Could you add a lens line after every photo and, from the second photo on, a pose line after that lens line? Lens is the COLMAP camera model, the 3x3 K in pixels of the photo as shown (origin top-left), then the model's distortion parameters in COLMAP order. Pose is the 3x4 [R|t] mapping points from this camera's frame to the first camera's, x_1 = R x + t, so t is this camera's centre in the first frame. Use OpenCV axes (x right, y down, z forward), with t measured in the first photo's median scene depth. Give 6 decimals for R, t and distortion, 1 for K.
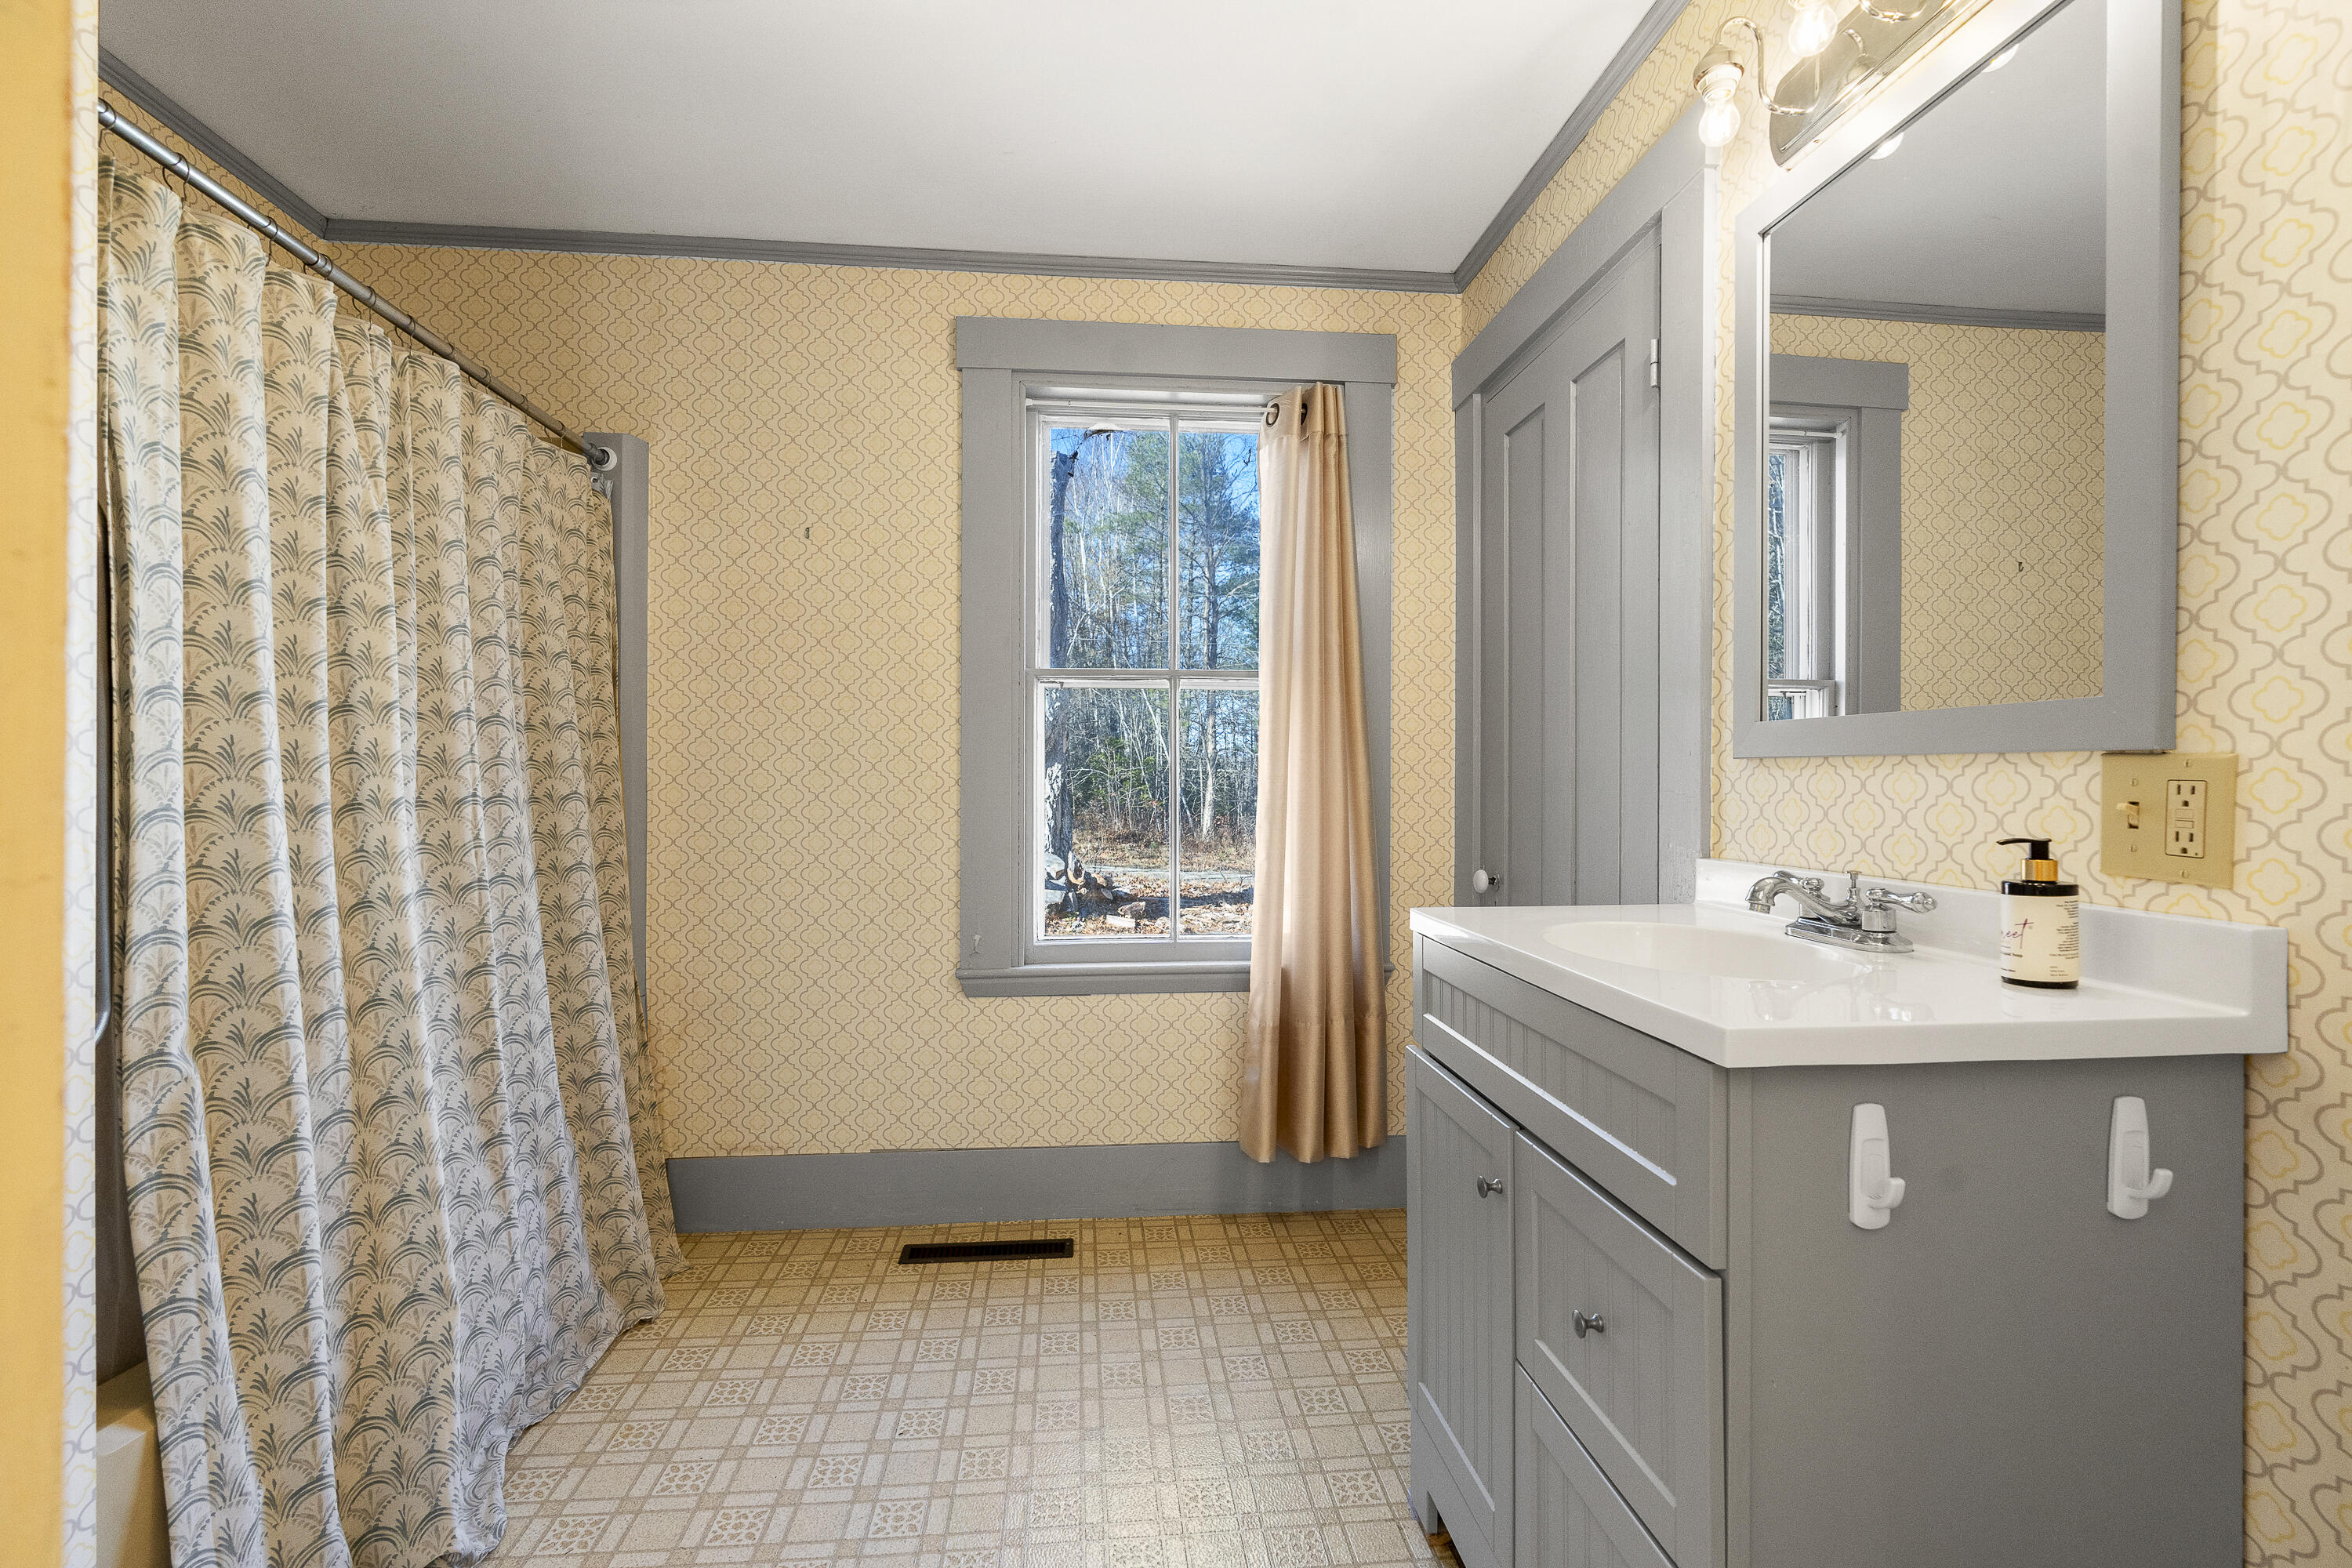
lens RADIAL K [[1060.3, 0, 1188.1], [0, 1060.3, 788.6], [0, 0, 1]] dist [-0.008643, 0.001517]
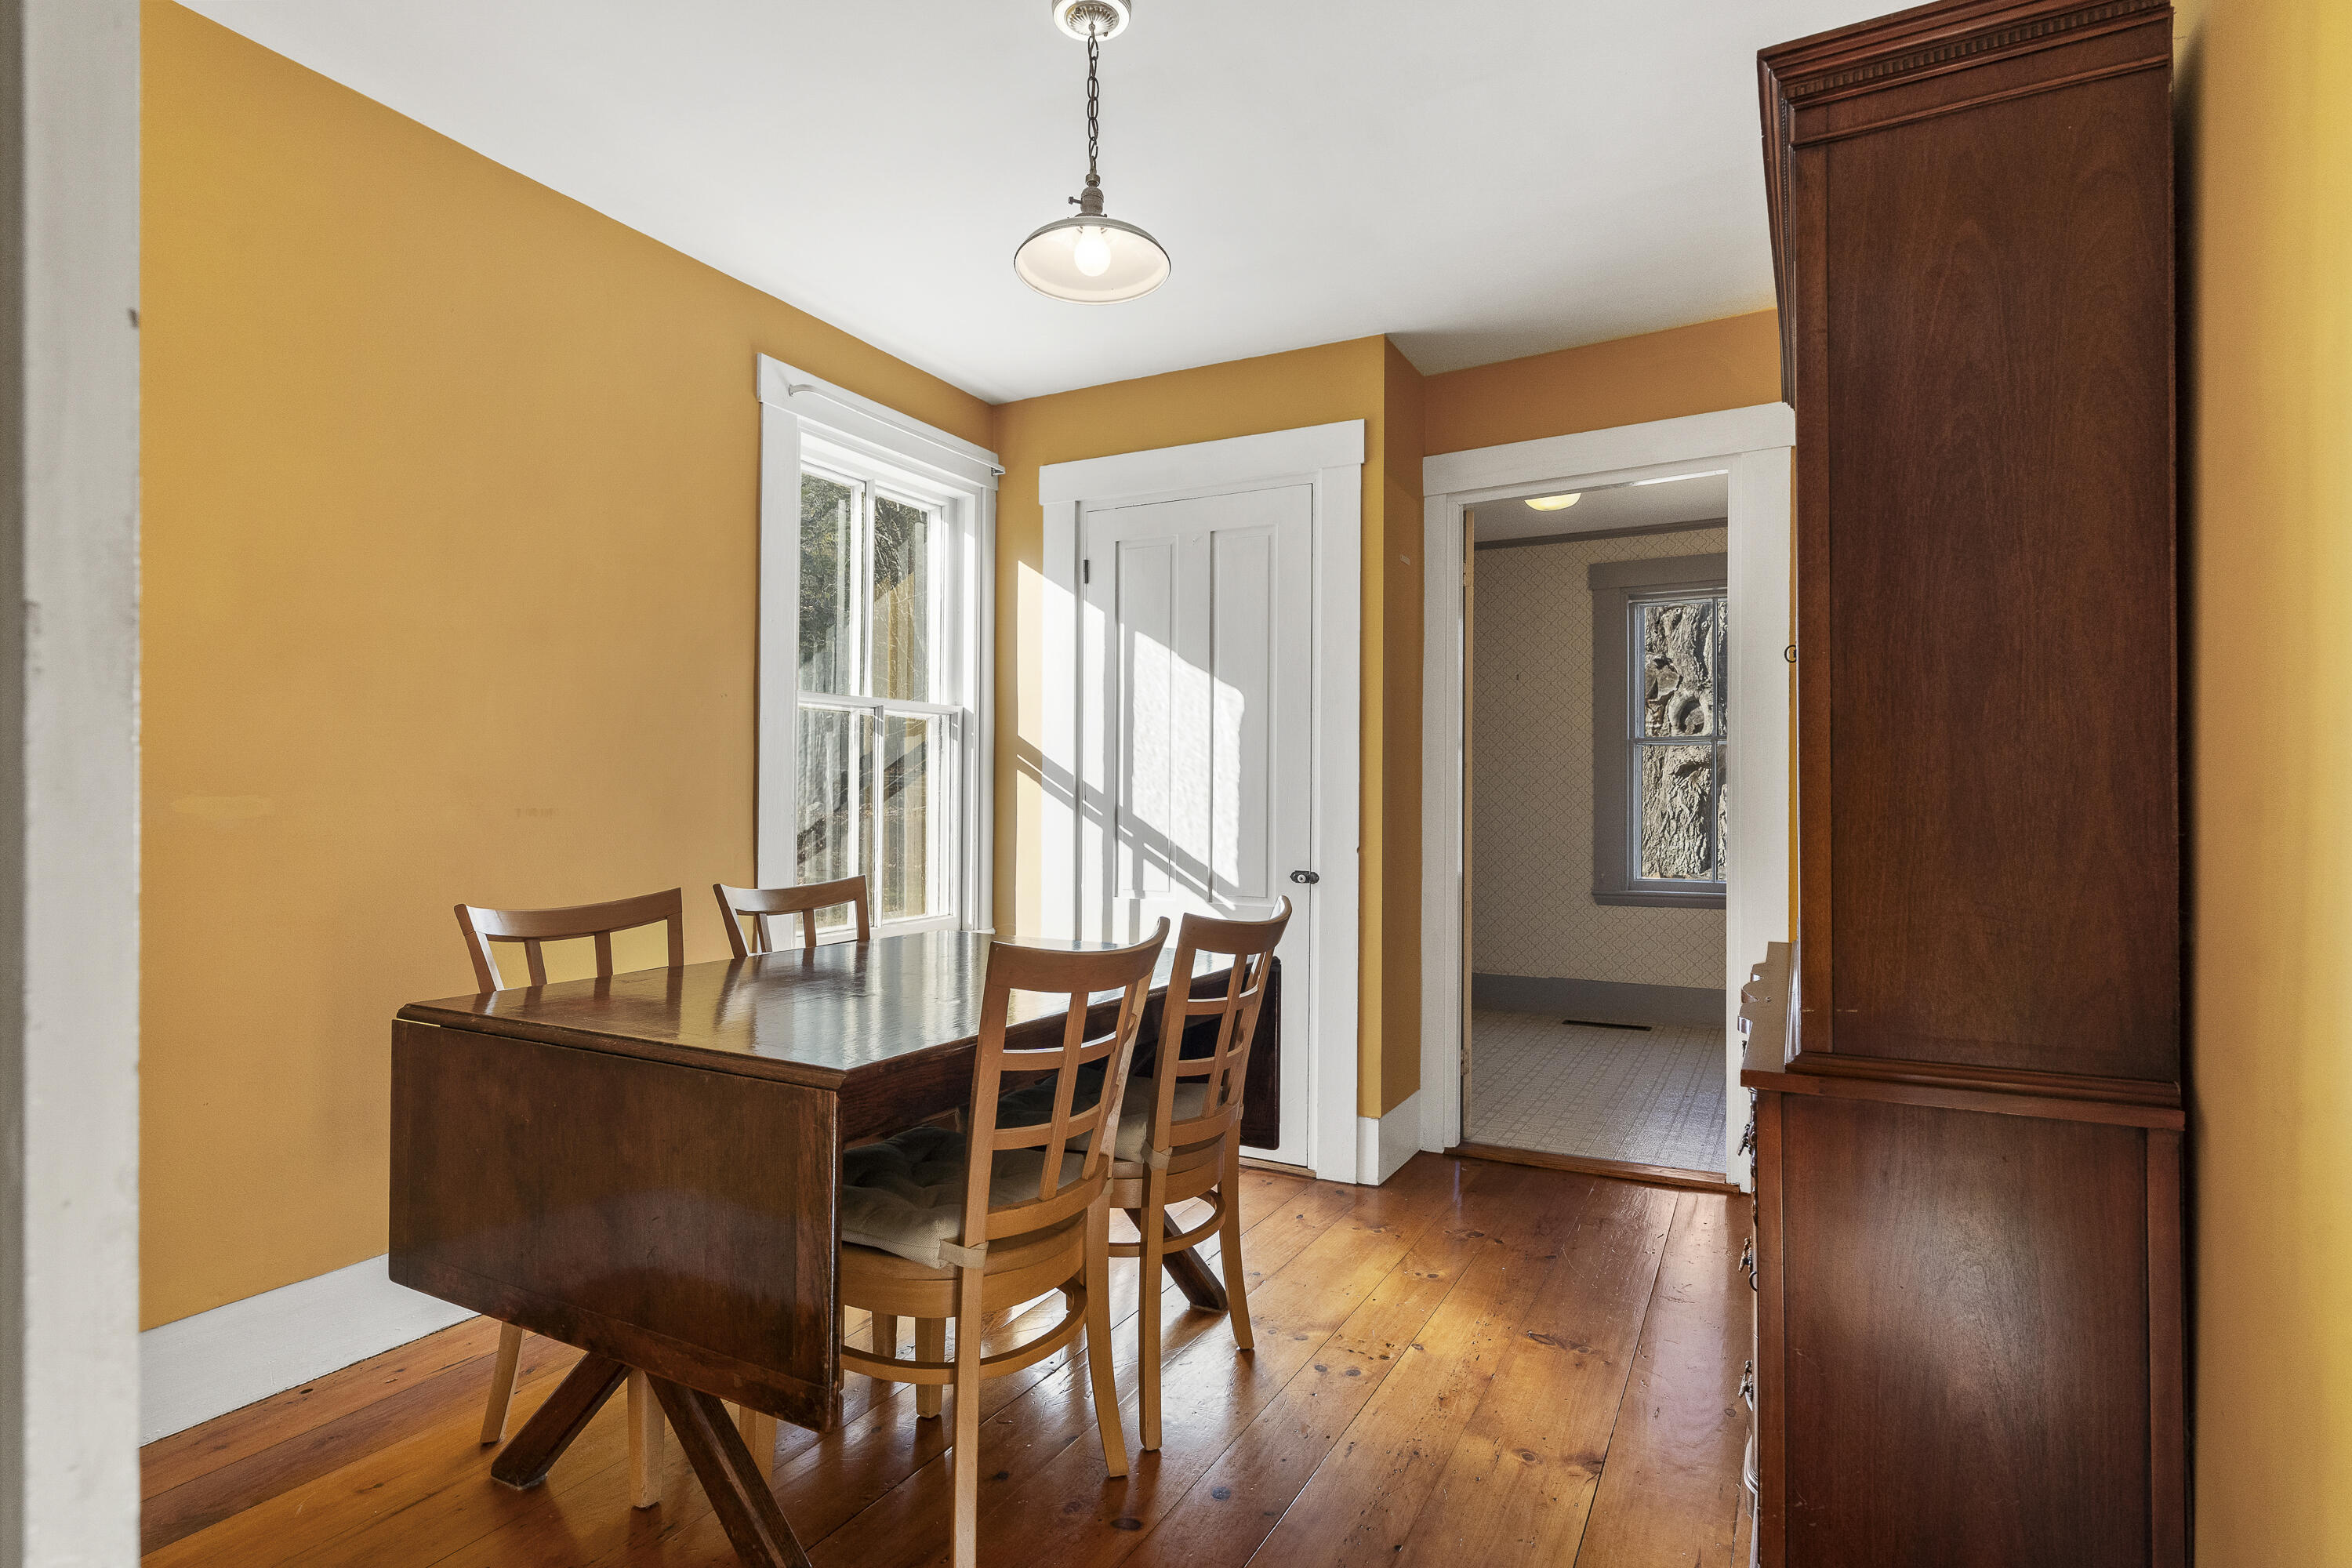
lens RADIAL K [[1187.0, 0, 1178.8], [0, 1187.0, 785.2], [0, 0, 1]] dist [0.000454, 0.001442]
pose [[0.848573, -0.004685, -0.529058, 0.304707], [-0.001785, 0.999930, -0.011718, -0.000335], [0.529076, 0.010888, 0.848505, -1.311932]]
